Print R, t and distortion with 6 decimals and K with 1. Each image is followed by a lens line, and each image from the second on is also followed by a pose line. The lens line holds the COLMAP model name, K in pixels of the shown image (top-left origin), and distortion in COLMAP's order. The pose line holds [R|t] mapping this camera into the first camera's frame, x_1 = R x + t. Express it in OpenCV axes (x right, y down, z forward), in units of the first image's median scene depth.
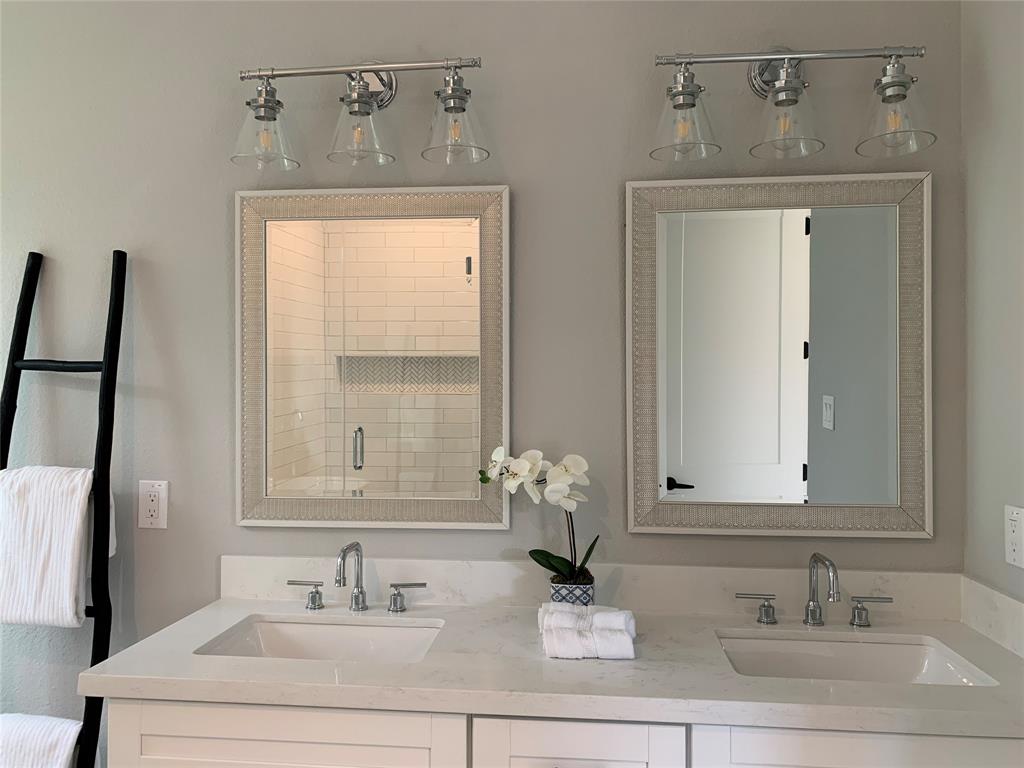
lens RADIAL K [[764.7, 0, 512.0], [0, 764.7, 384.0], [0, 0, 1]] dist [-0.003510, -0.002651]
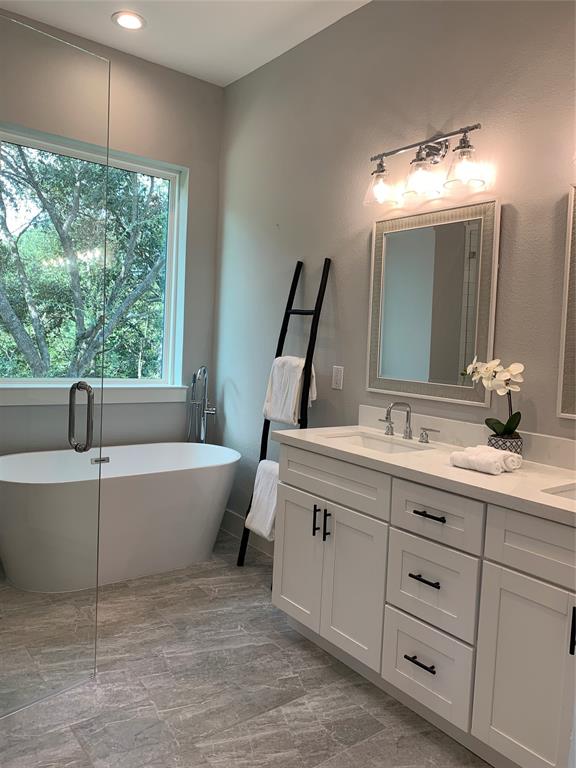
lens RADIAL K [[573.5, 0, 288.0], [0, 573.5, 384.0], [0, 0, 1]] dist [-0.003510, -0.002651]
pose [[0.686358, 0.076402, -0.723240, 0.633993], [-0.000337, 0.994500, 0.104738, 0.008747], [0.727264, -0.071645, 0.682608, -0.198324]]
